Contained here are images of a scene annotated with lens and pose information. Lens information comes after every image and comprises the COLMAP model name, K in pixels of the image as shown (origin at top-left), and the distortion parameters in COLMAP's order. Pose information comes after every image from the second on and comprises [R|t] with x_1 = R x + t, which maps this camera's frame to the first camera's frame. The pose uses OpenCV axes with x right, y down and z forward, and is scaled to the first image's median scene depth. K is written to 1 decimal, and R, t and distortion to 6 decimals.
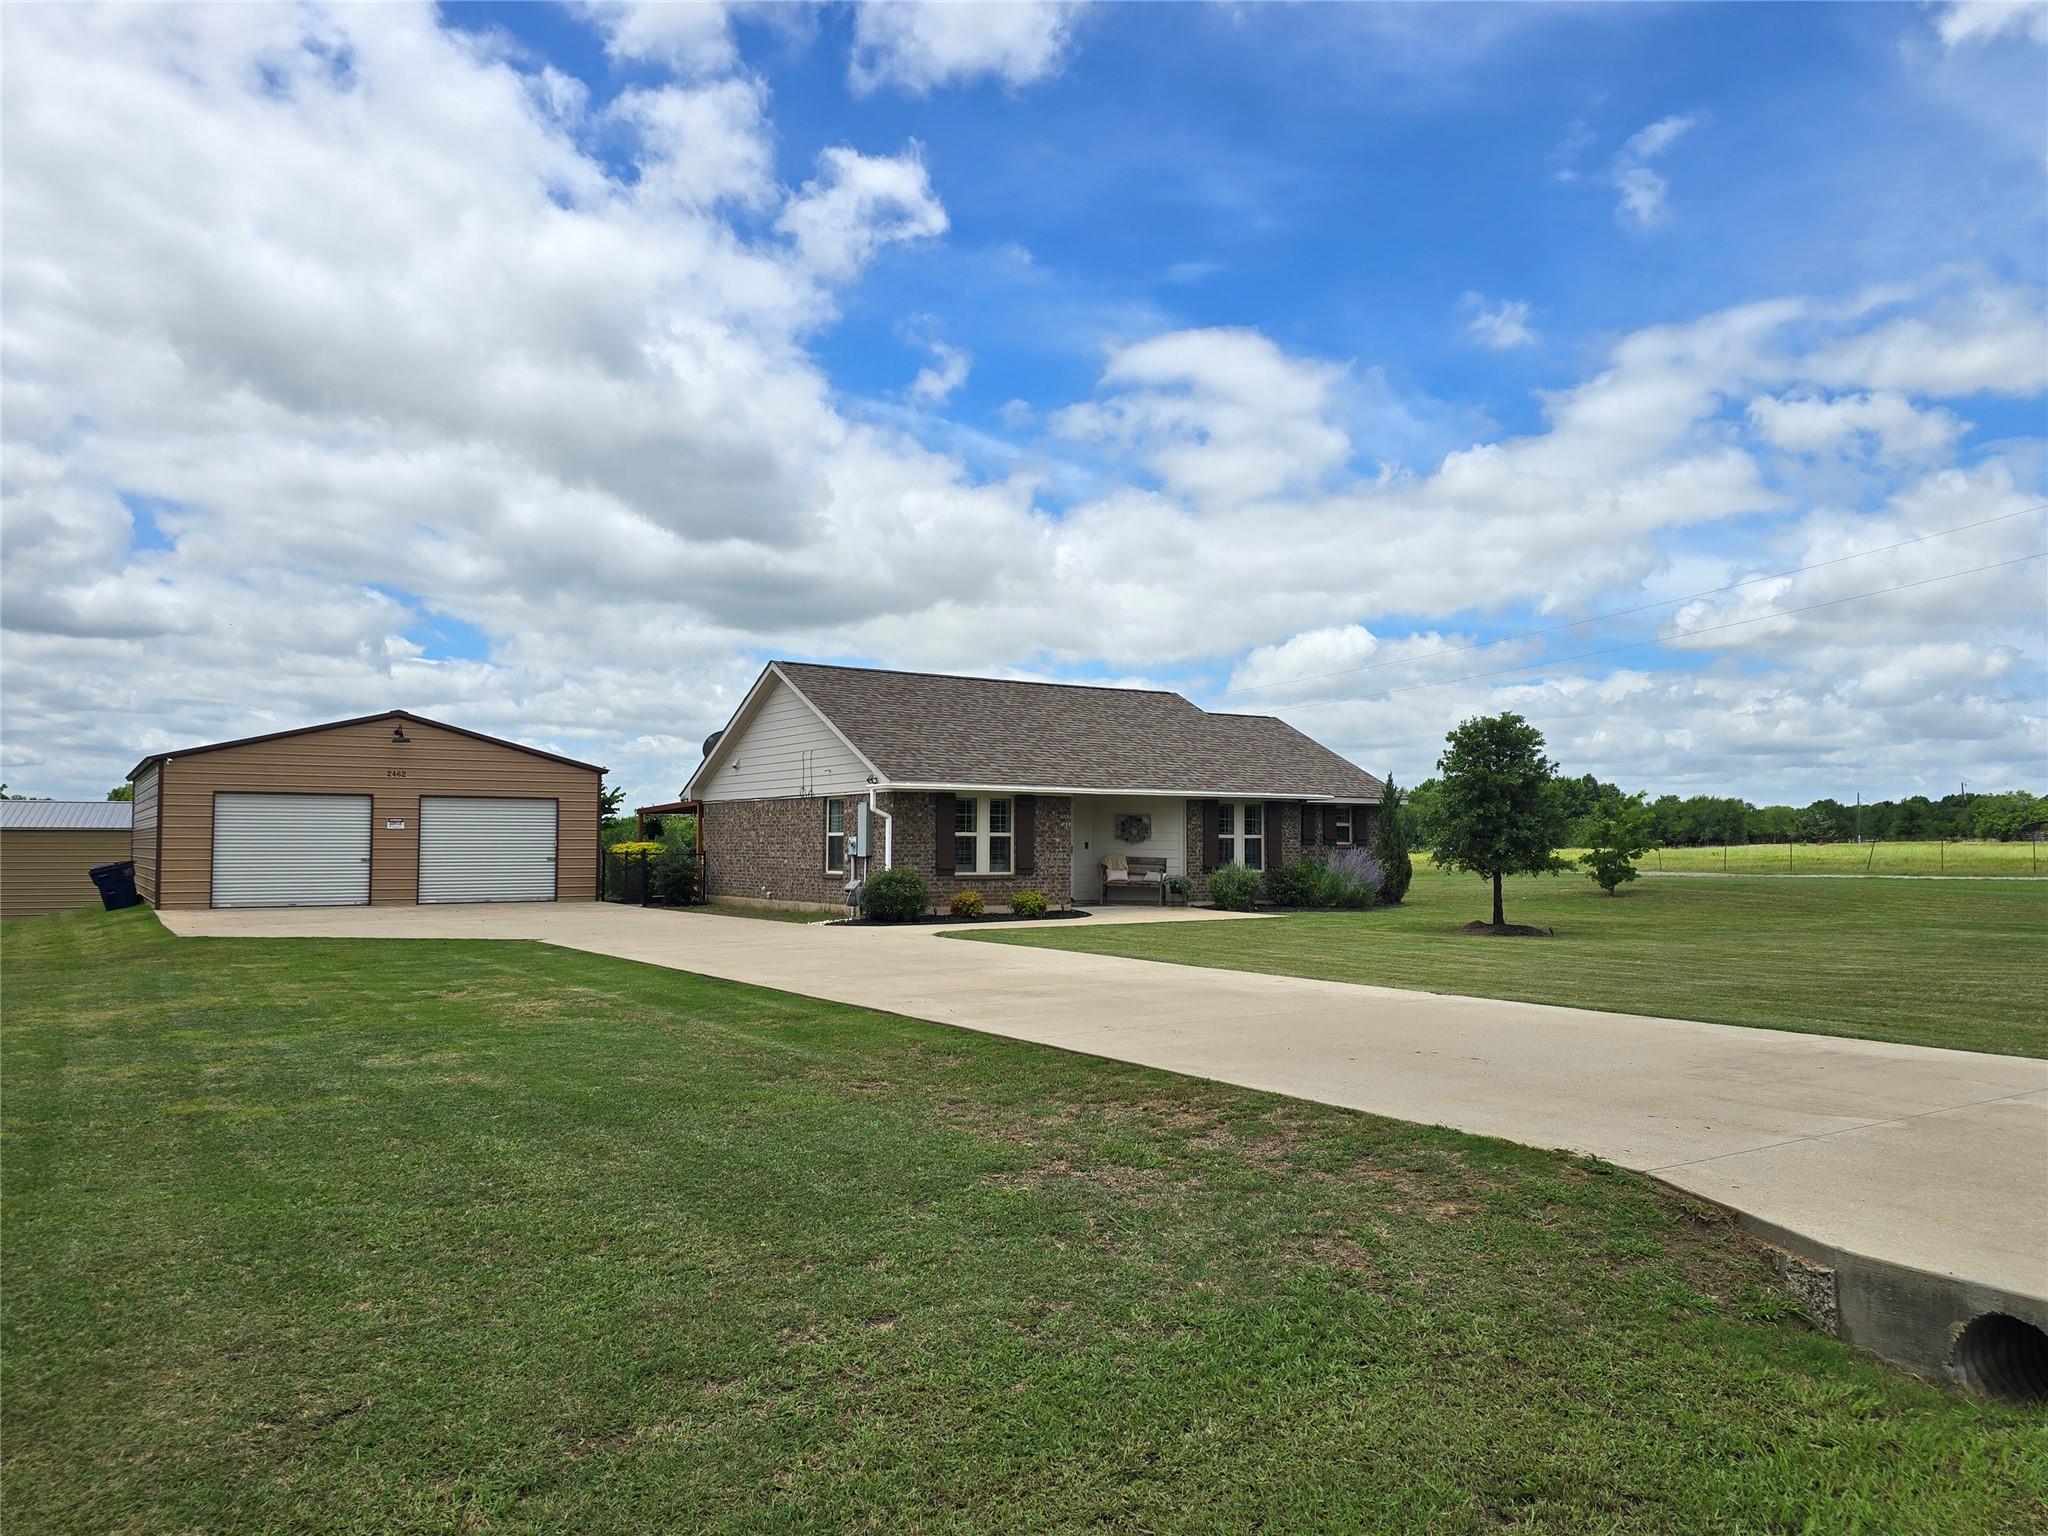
lens RADIAL K [[1376.4, 0, 1024.0], [0, 1376.4, 768.0], [0, 0, 1]] dist [0.000479, 0.000130]
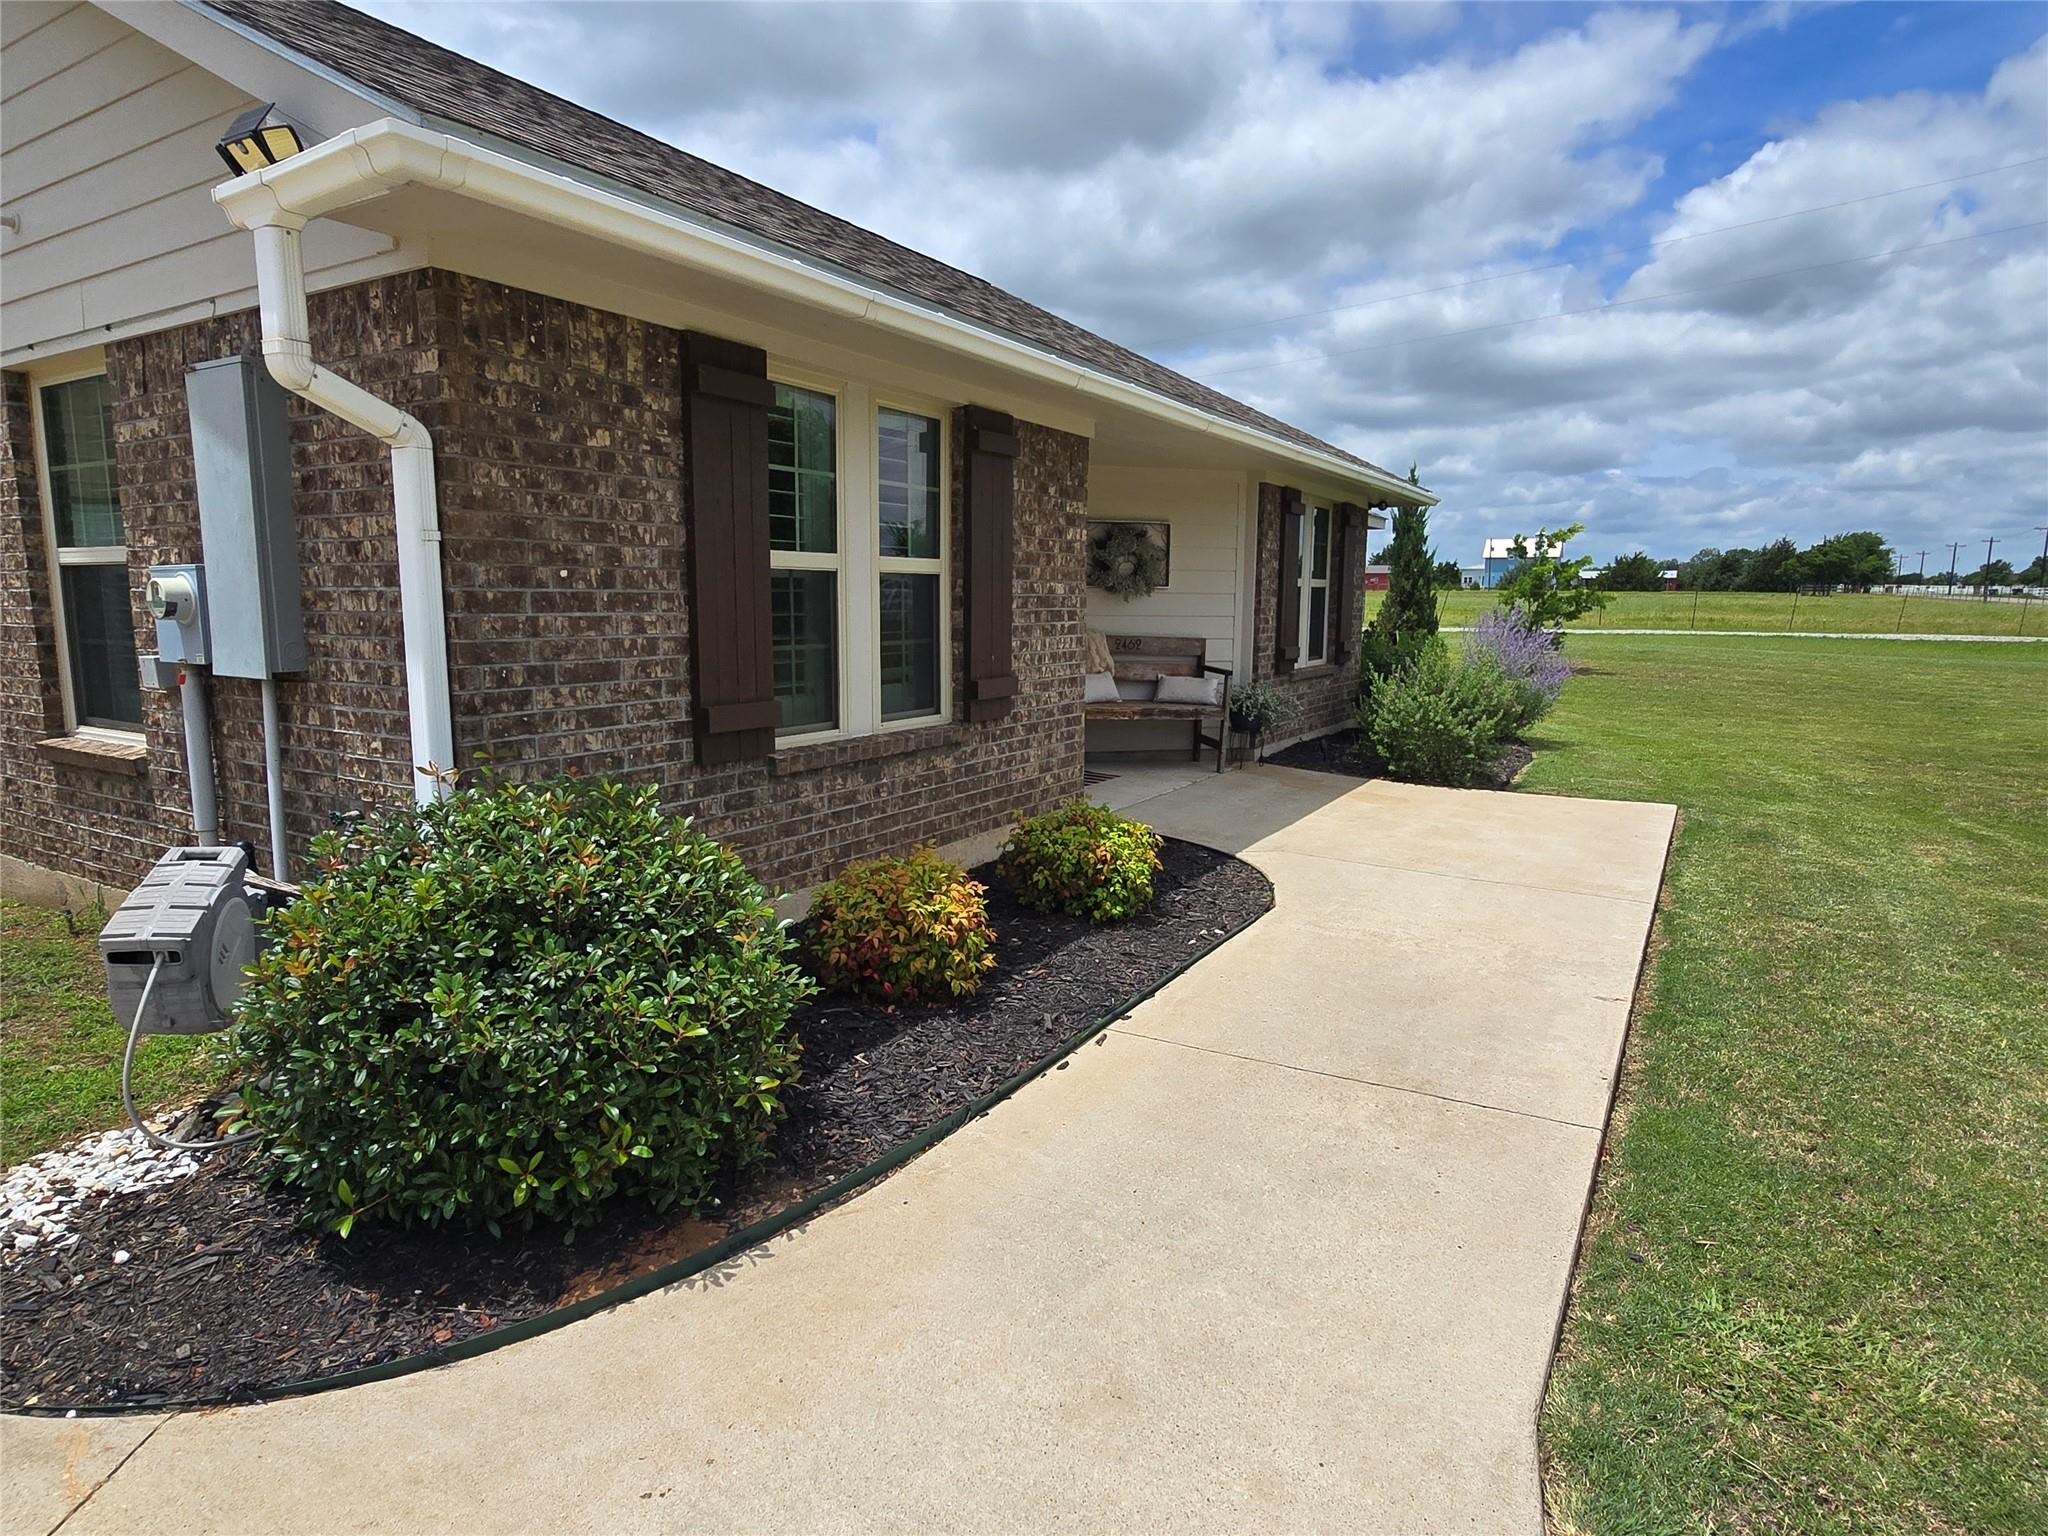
lens RADIAL K [[1163.8, 0, 1024.0], [0, 1163.8, 768.0], [0, 0, 1]] dist [-0.002005, -0.000342]
pose [[0.903950, -0.059835, 0.423432, -0.089967], [-0.027301, 0.980069, 0.196775, 0.043022], [-0.426766, -0.189434, 0.884299, 0.813702]]
